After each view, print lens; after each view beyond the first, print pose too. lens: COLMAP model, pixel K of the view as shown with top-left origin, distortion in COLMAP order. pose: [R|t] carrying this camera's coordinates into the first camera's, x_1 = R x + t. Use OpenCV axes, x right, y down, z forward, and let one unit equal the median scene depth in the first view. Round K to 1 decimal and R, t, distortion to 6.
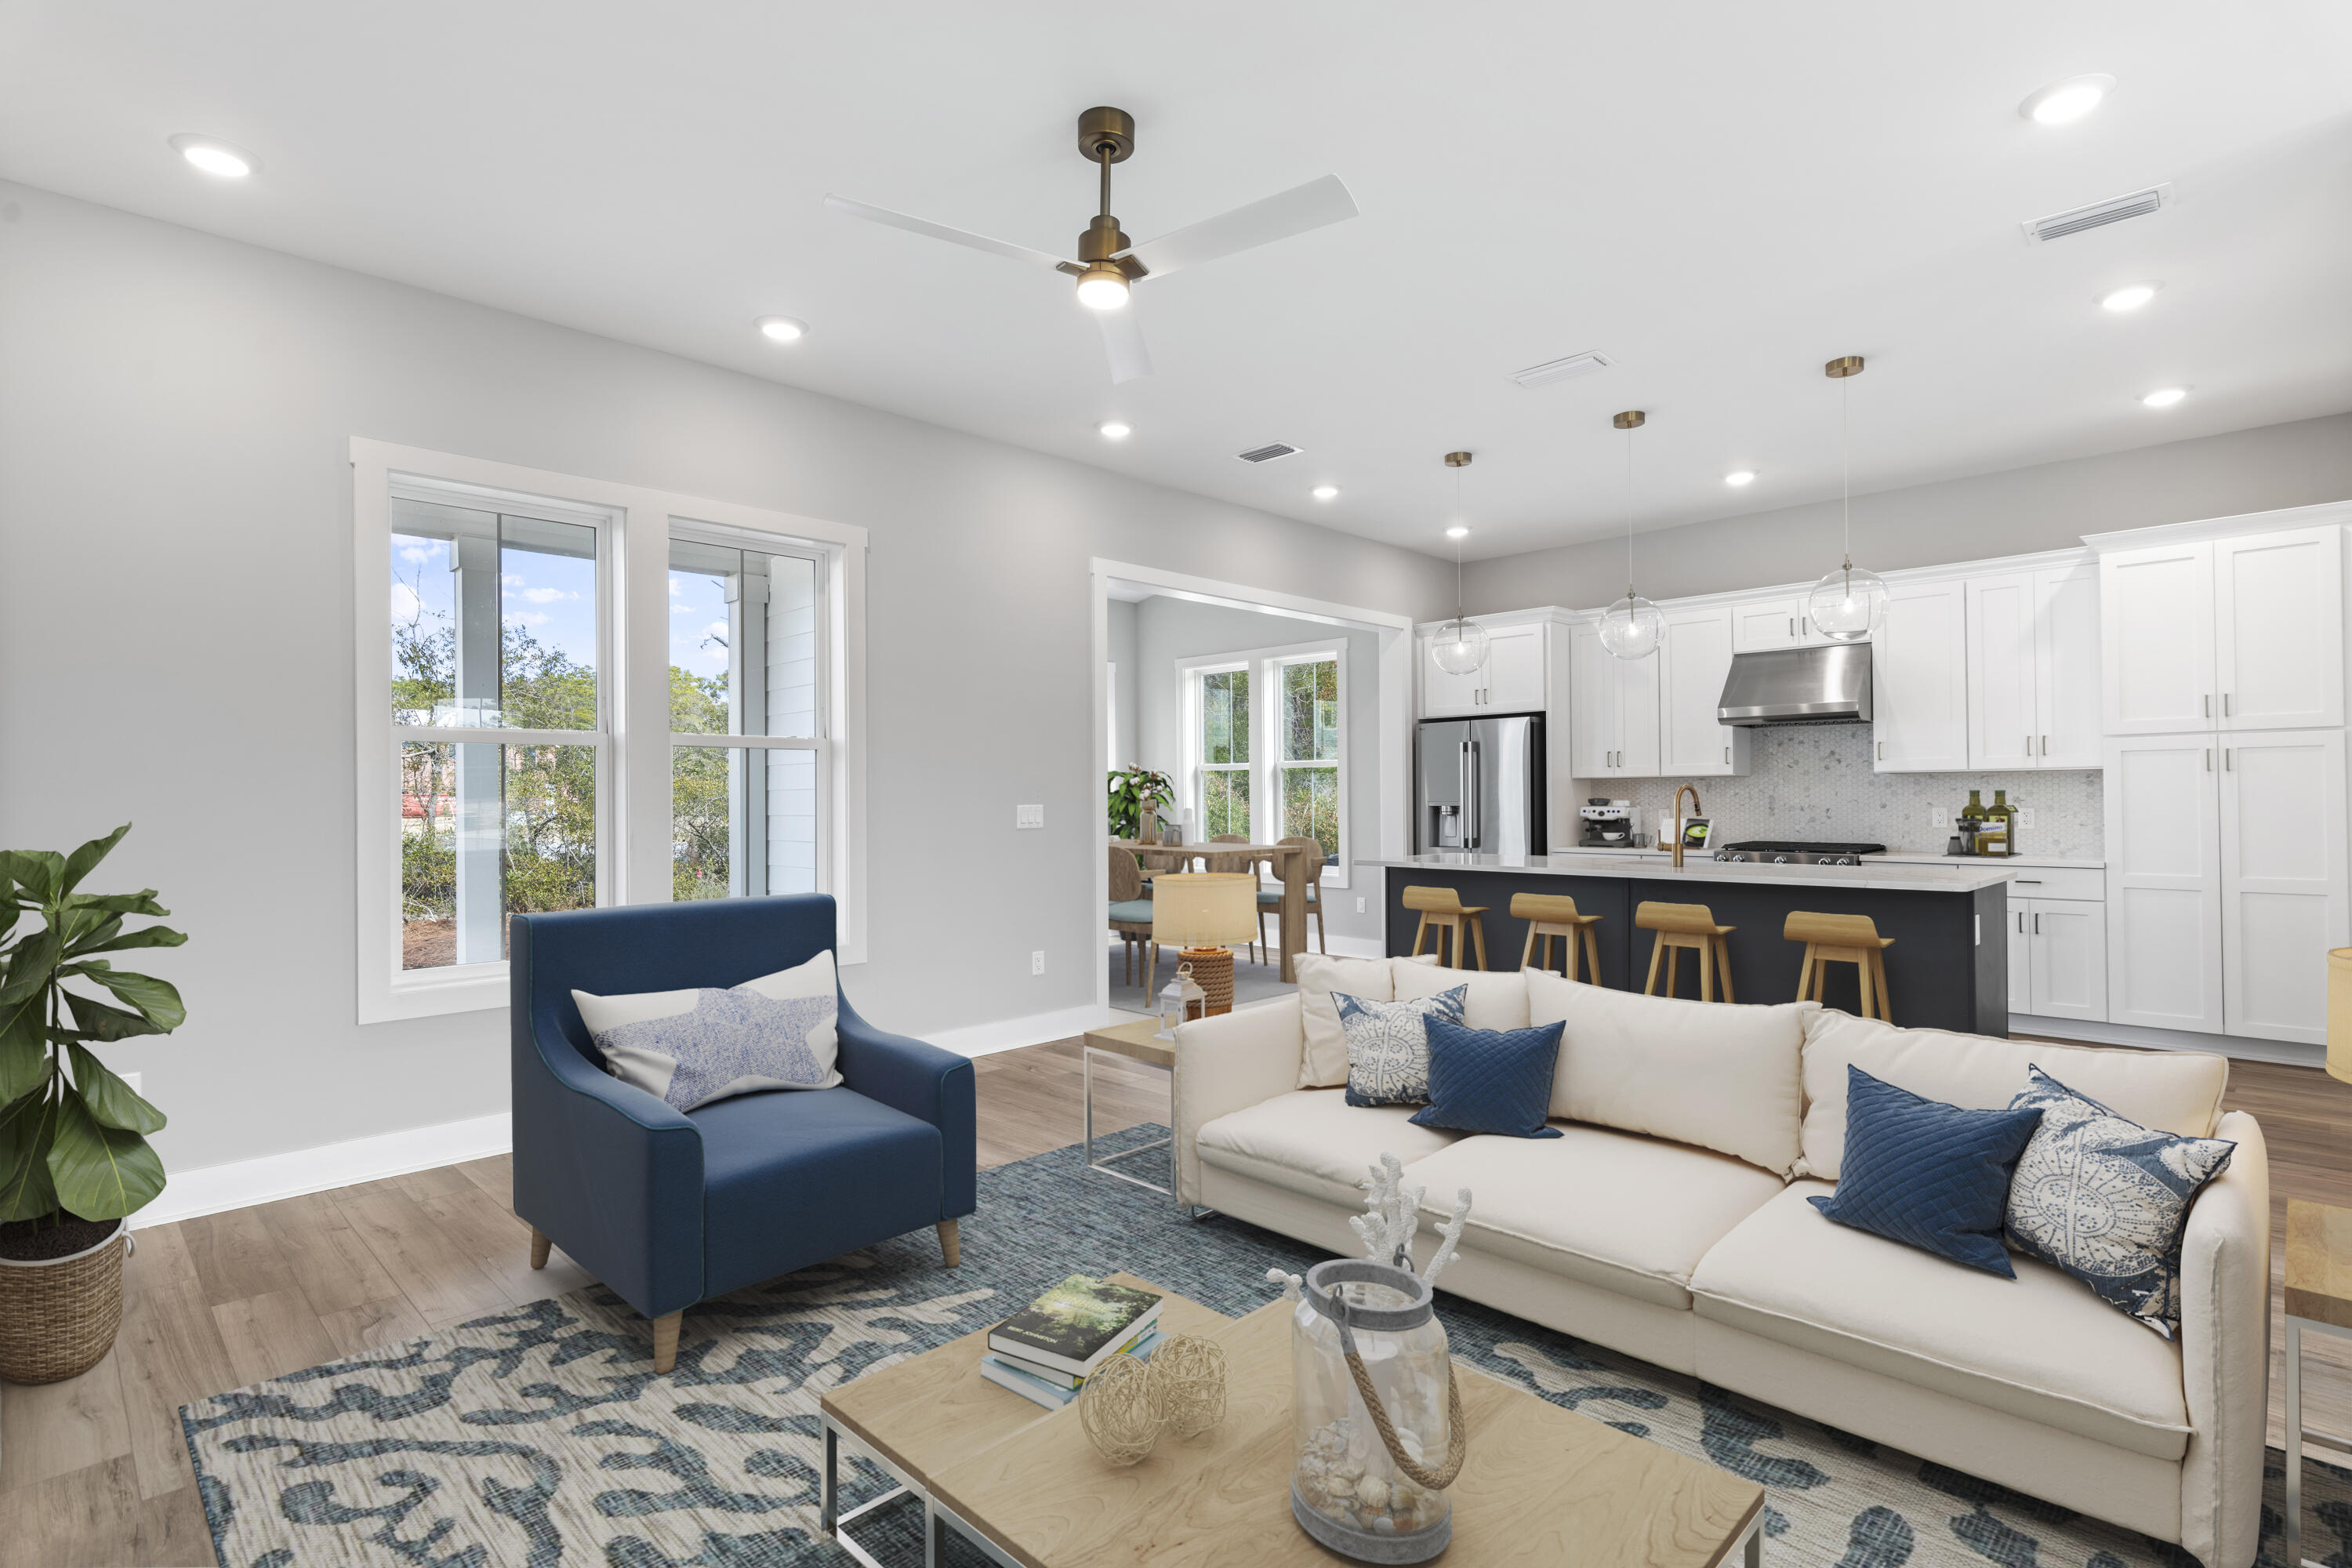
lens RADIAL K [[1152.9, 0, 1175.2], [0, 1152.9, 787.3], [0, 0, 1]] dist [0.006953, -0.002134]
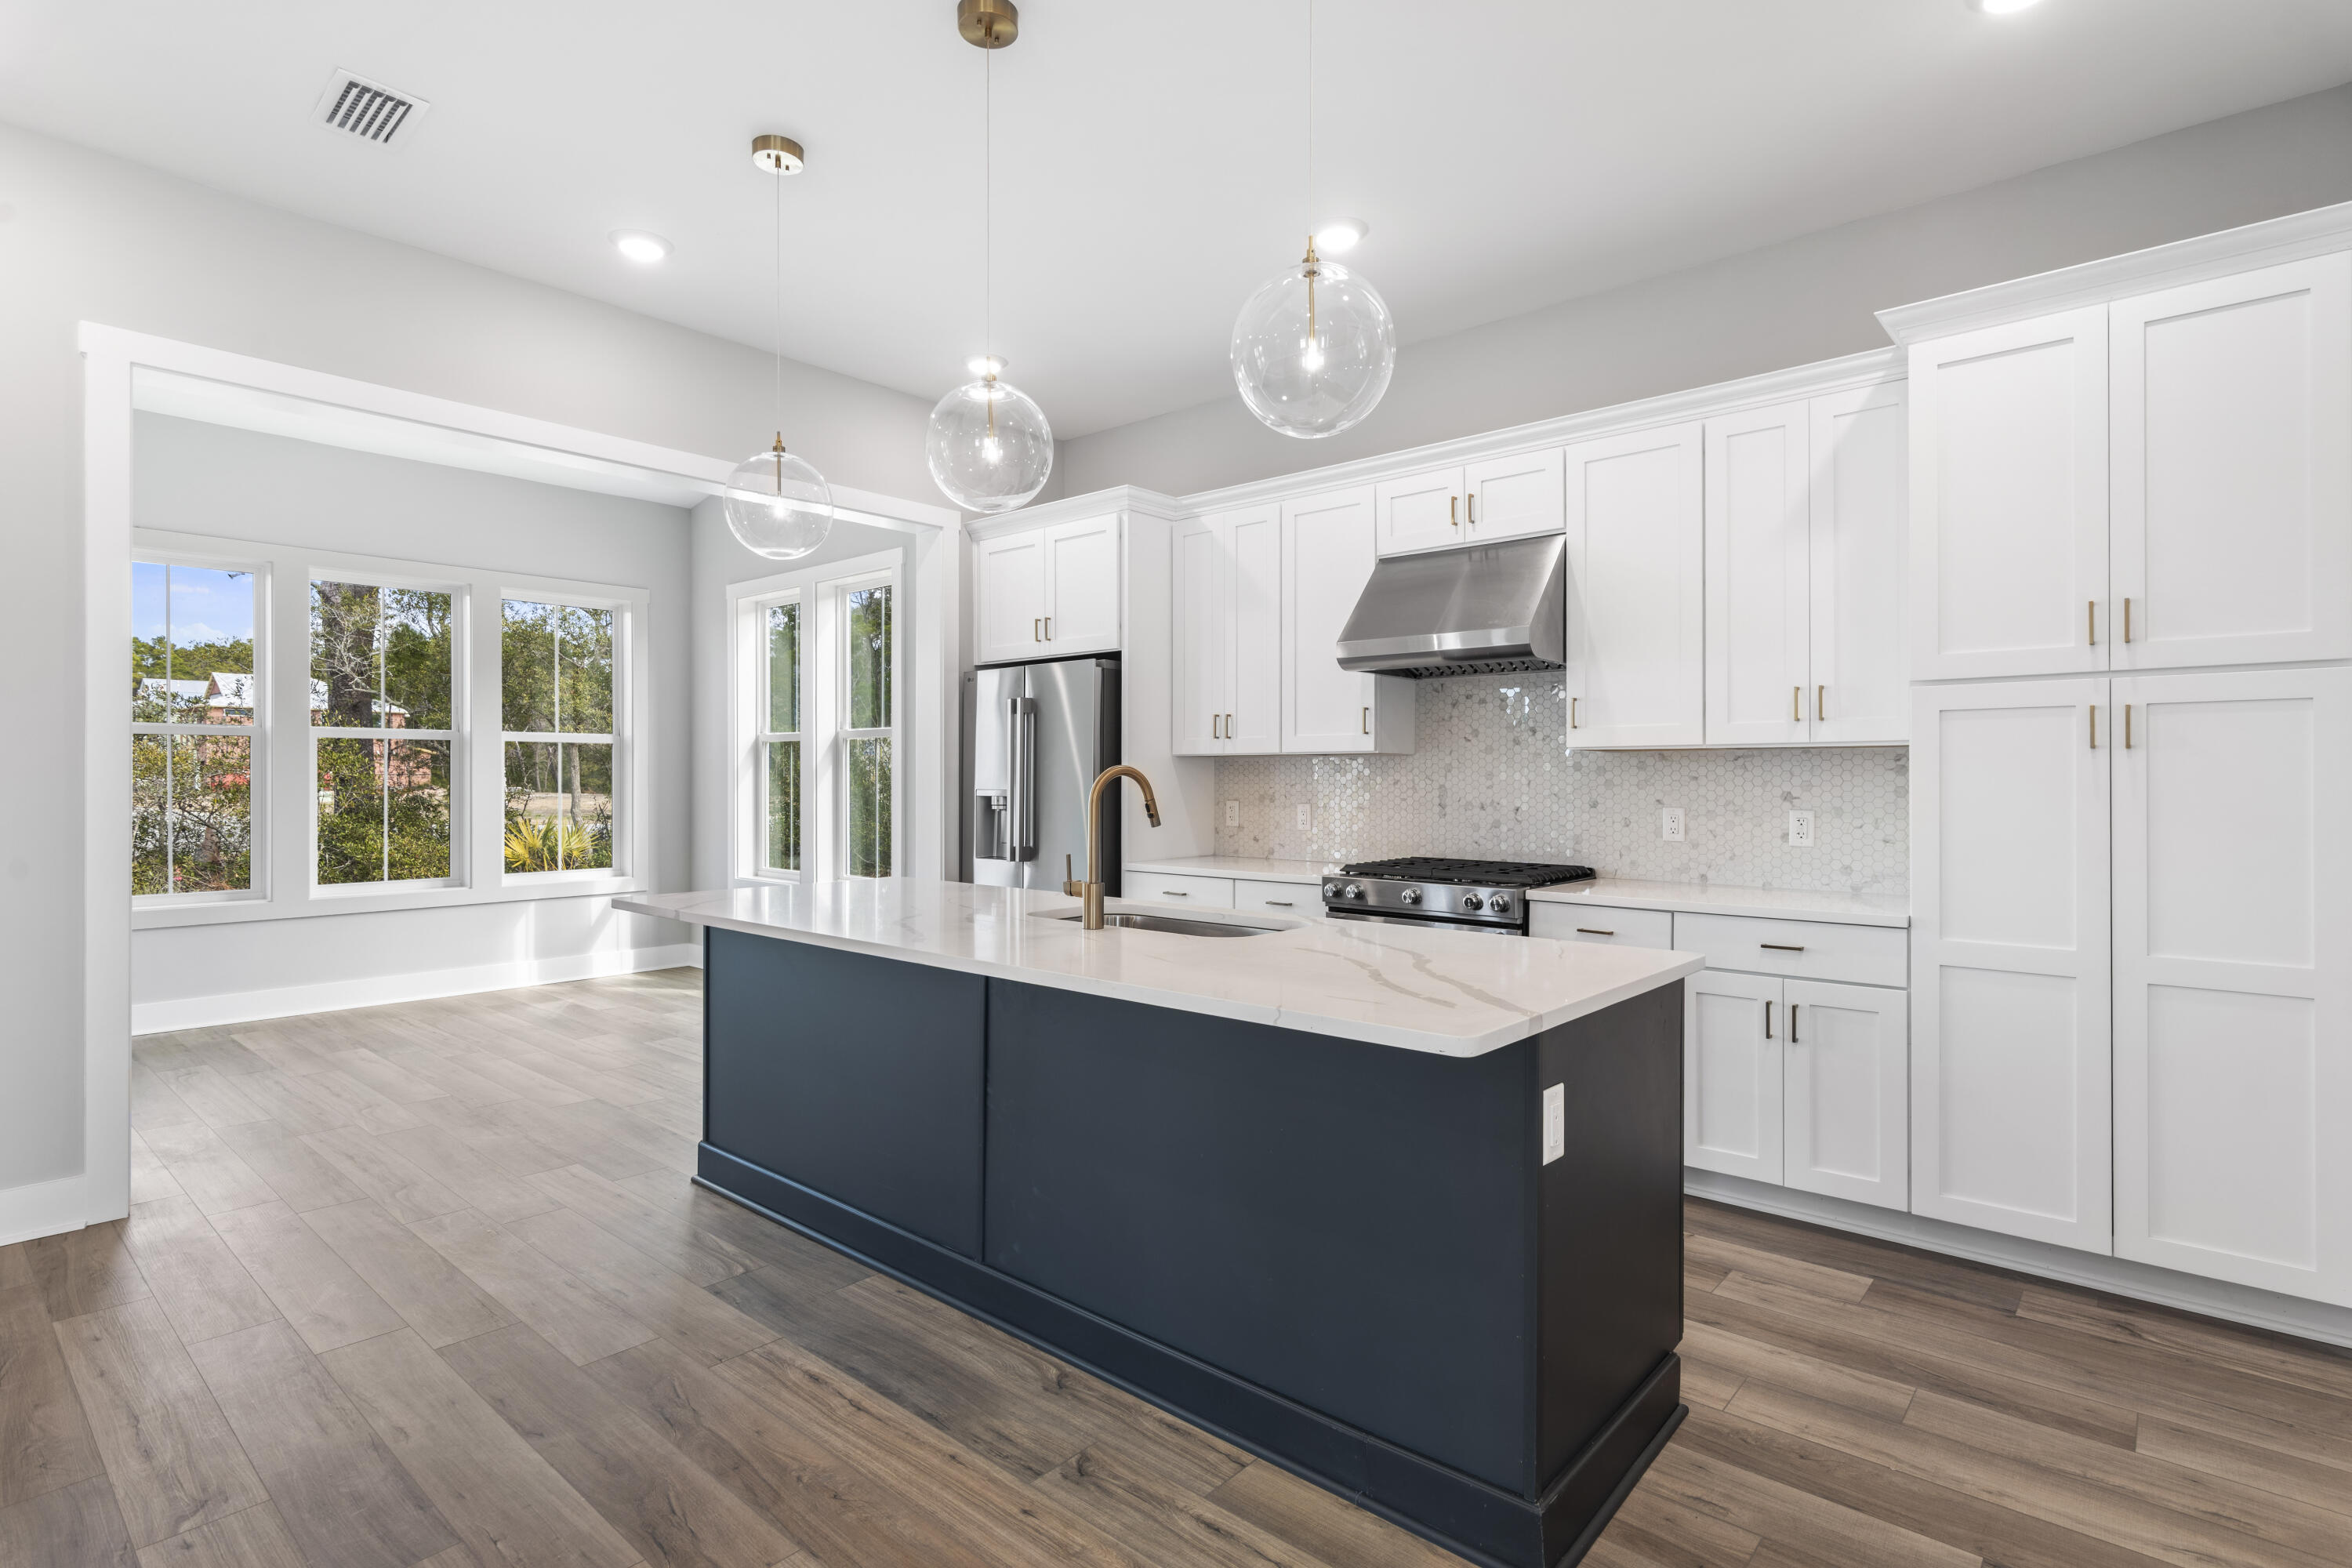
lens RADIAL K [[1152.9, 0, 1196.5], [0, 1152.9, 776.9], [0, 0, 1]] dist [0.006953, -0.002134]
pose [[0.997652, 0.006142, 0.068205, 0.374278], [-0.006812, 0.999931, 0.009587, -0.002887], [-0.068142, -0.010029, 0.997625, 0.418072]]
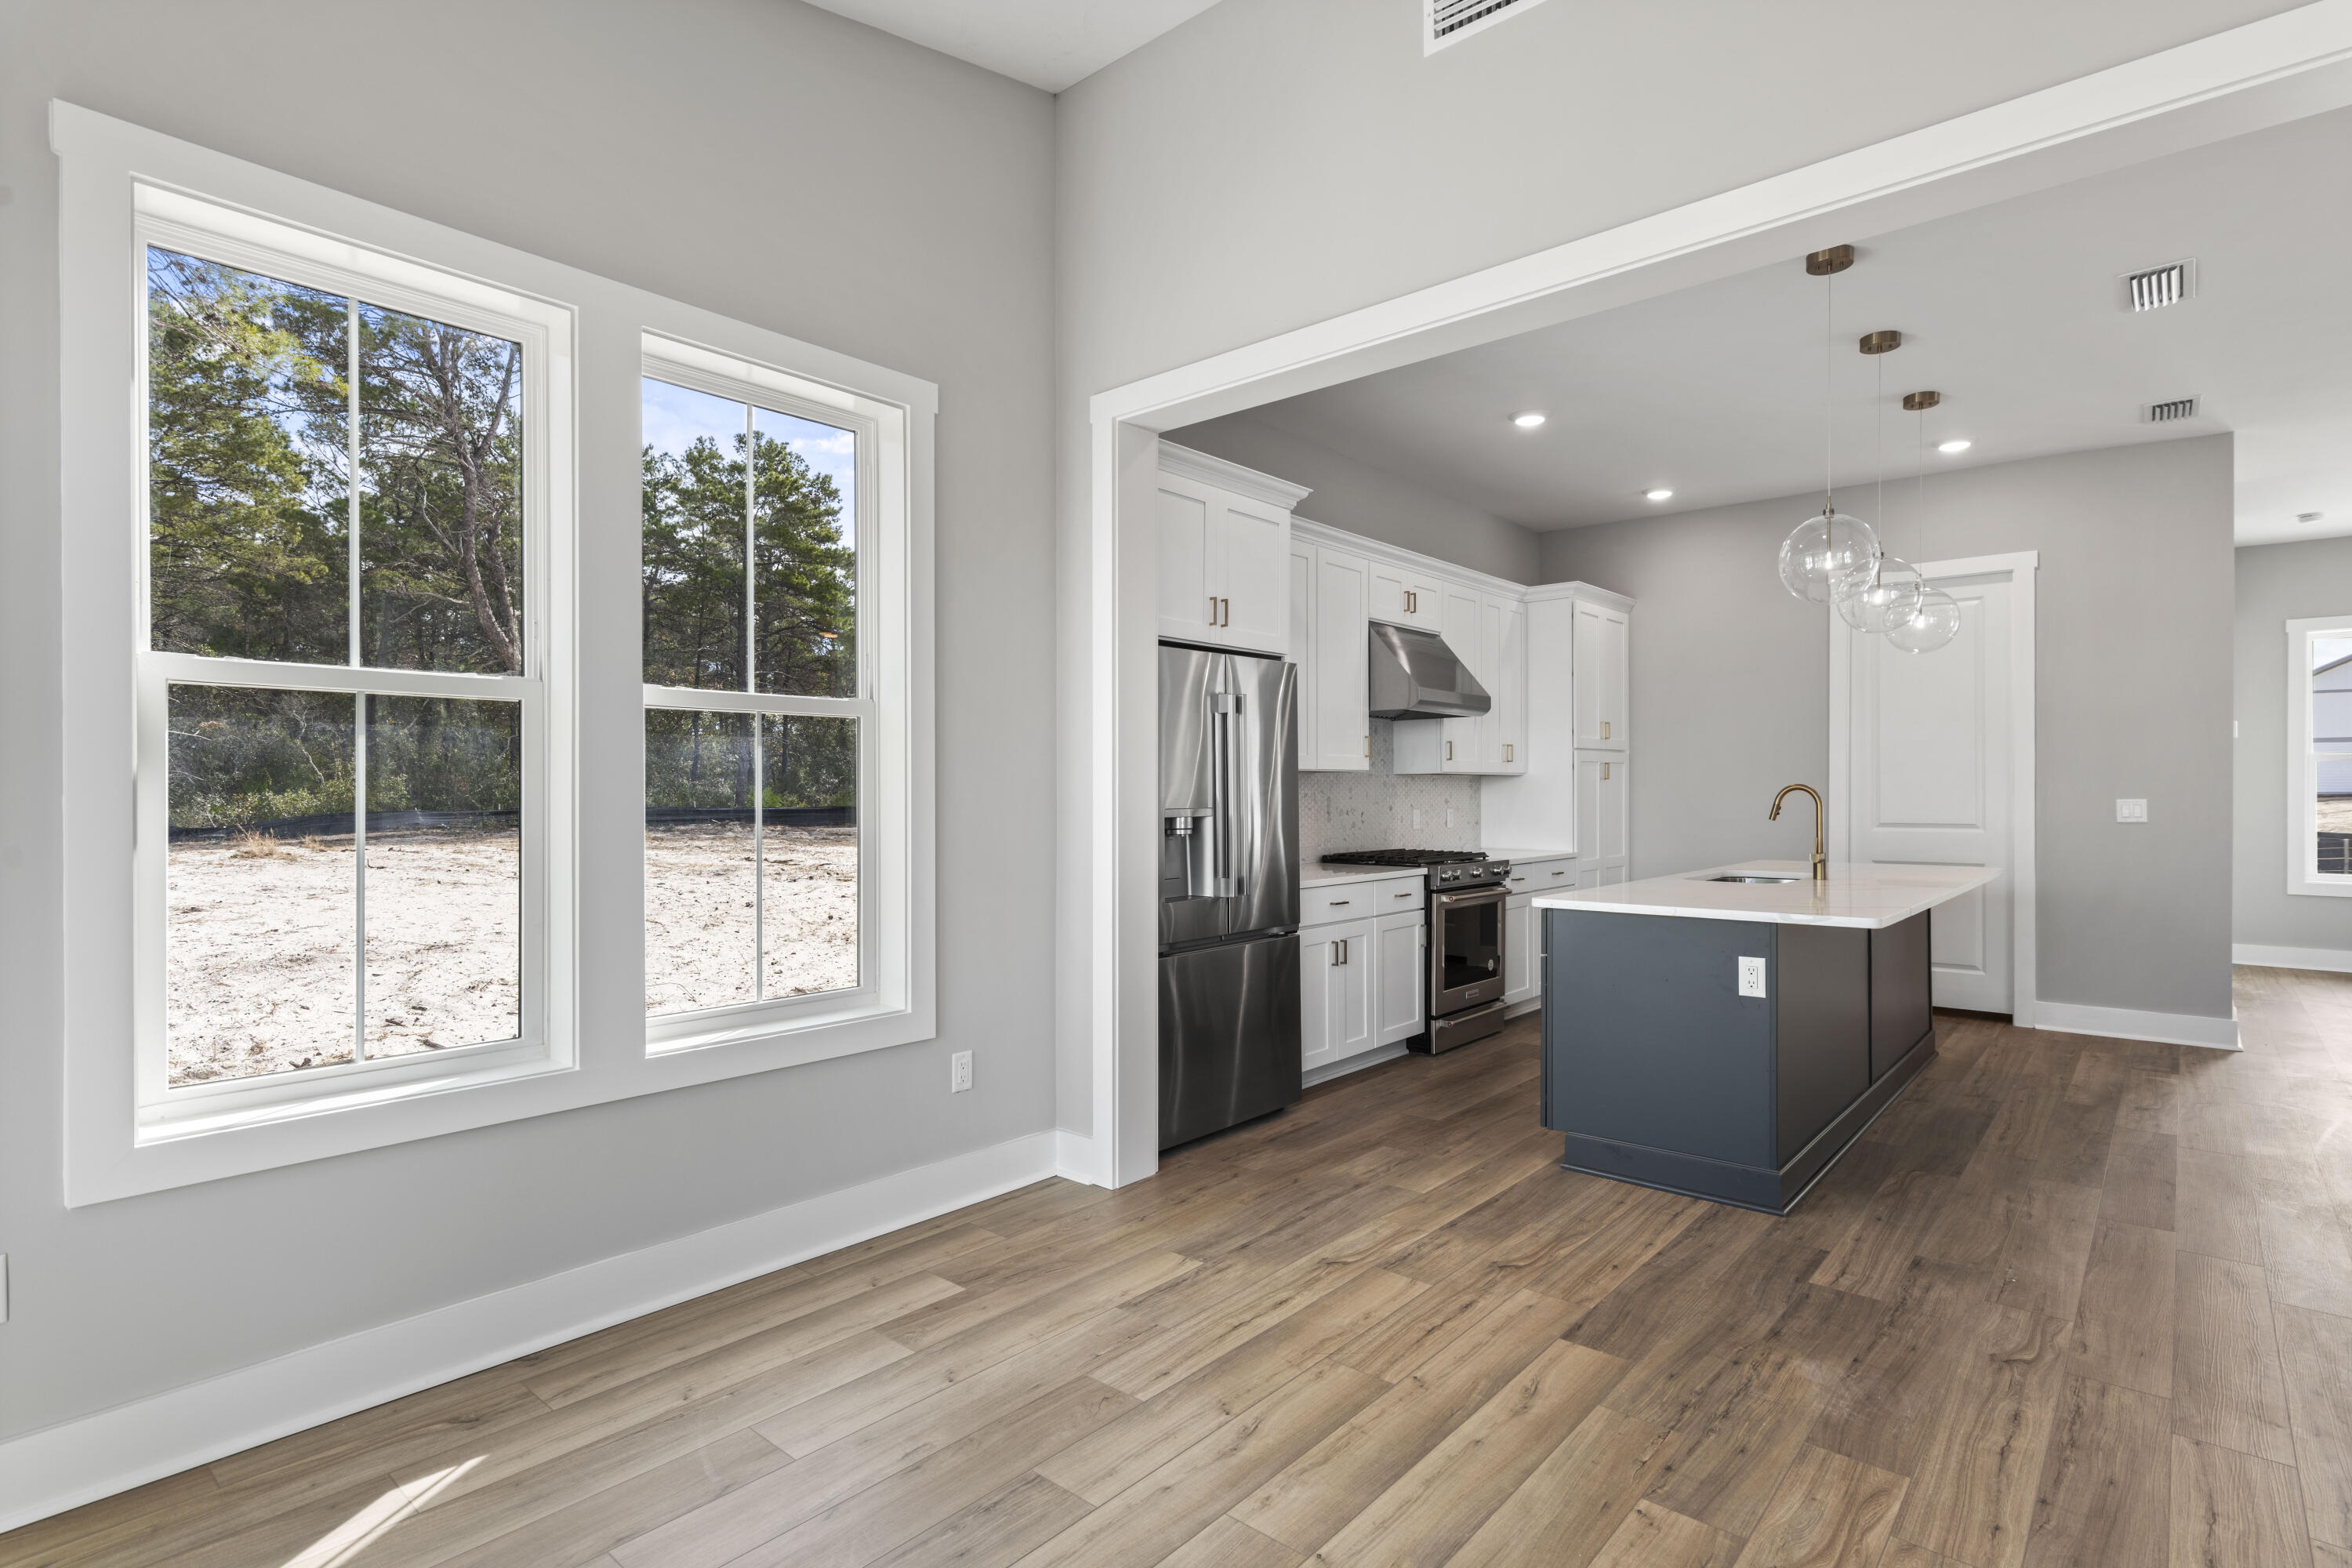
lens RADIAL K [[1152.9, 0, 1181.4], [0, 1152.9, 790.8], [0, 0, 1]] dist [0.006953, -0.002134]
pose [[-0.062437, 0.003365, 0.998043, -0.324094], [-0.009040, 0.999951, -0.003937, 0.007394], [-0.998008, -0.009268, -0.062404, 1.277042]]
